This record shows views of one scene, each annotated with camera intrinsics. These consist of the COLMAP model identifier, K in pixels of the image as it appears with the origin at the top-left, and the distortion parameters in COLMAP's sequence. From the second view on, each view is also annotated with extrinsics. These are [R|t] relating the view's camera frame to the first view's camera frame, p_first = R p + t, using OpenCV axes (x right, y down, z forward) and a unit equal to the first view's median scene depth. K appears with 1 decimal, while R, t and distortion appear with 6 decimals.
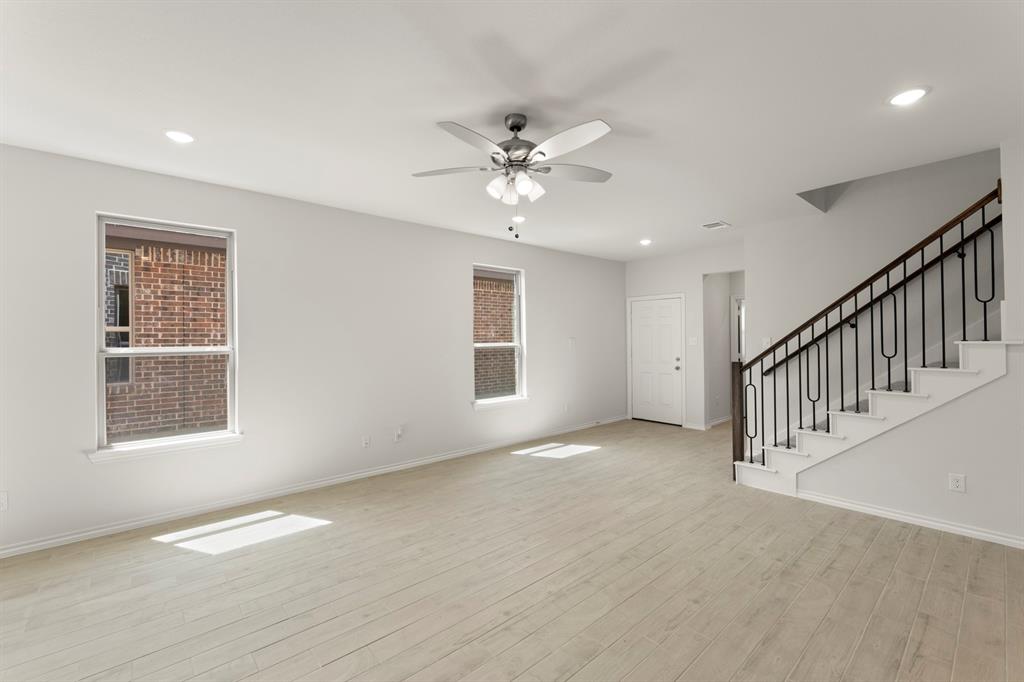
lens RADIAL K [[442.2, 0, 510.2], [0, 442.2, 334.5], [0, 0, 1]] dist [0.001164, 0.000271]
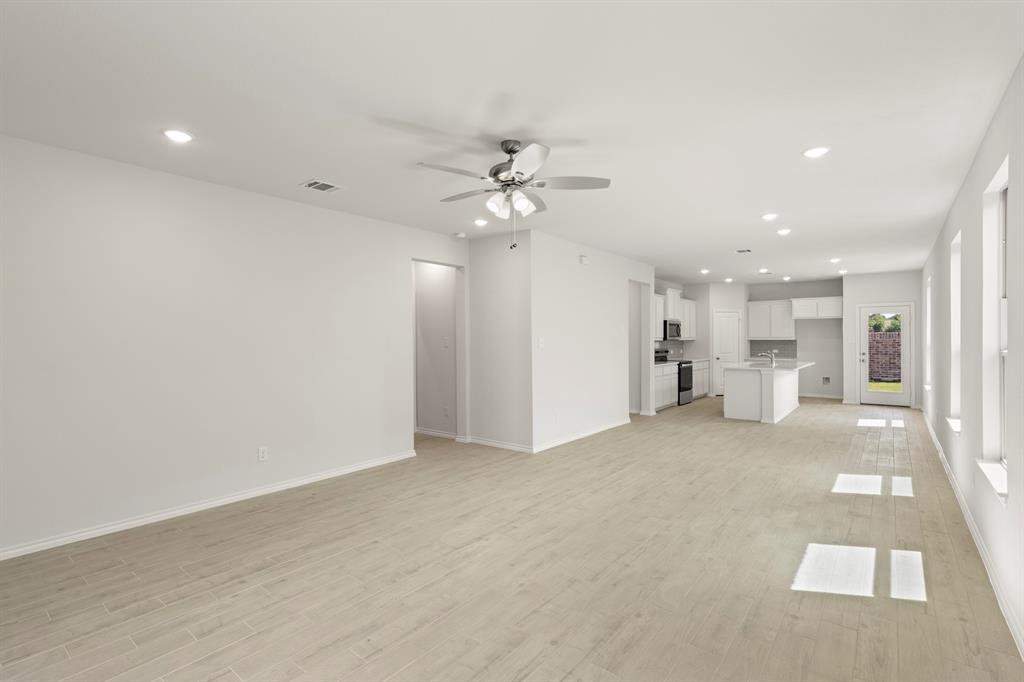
lens RADIAL K [[489.2, 0, 512.0], [0, 489.2, 341.0], [0, 0, 1]] dist [0.024543, -0.000193]
pose [[-0.983806, 0.010358, -0.178935, 0.149504], [0.010591, 0.999944, -0.000348, 0.009455], [0.178922, -0.002238, -0.983861, 1.352674]]
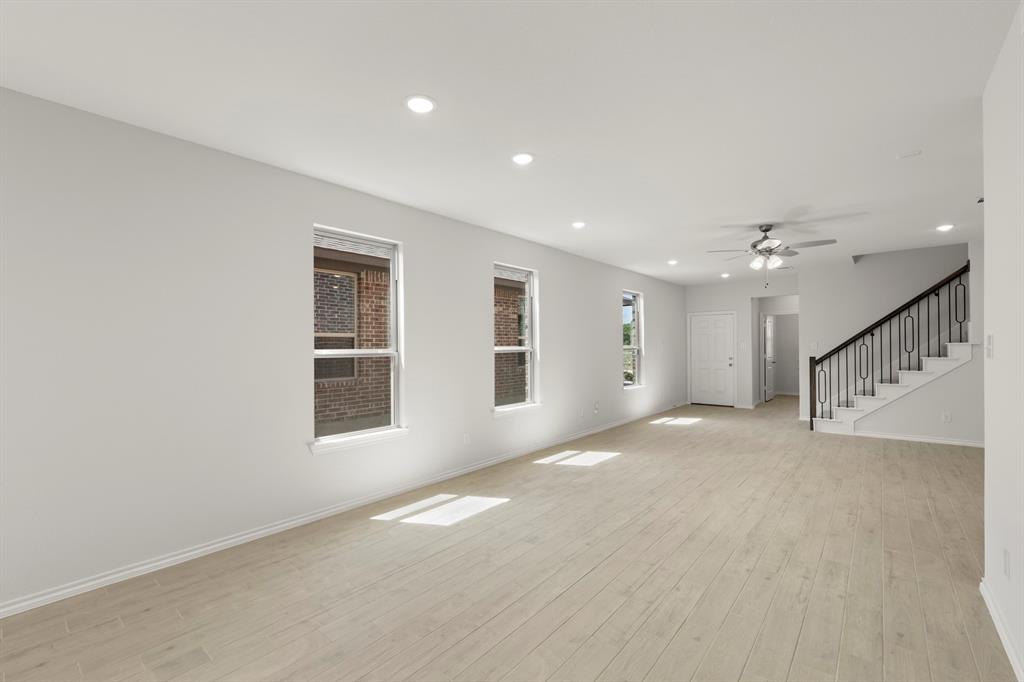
lens RADIAL K [[453.7, 0, 507.3], [0, 453.7, 342.6], [0, 0, 1]] dist [-0.002681, -0.000449]
pose [[0.989227, 0.000555, 0.146386, -0.833406], [-0.000564, 1.000000, 0.000017, 0.011891], [-0.146386, -0.000100, 0.989227, -0.470358]]
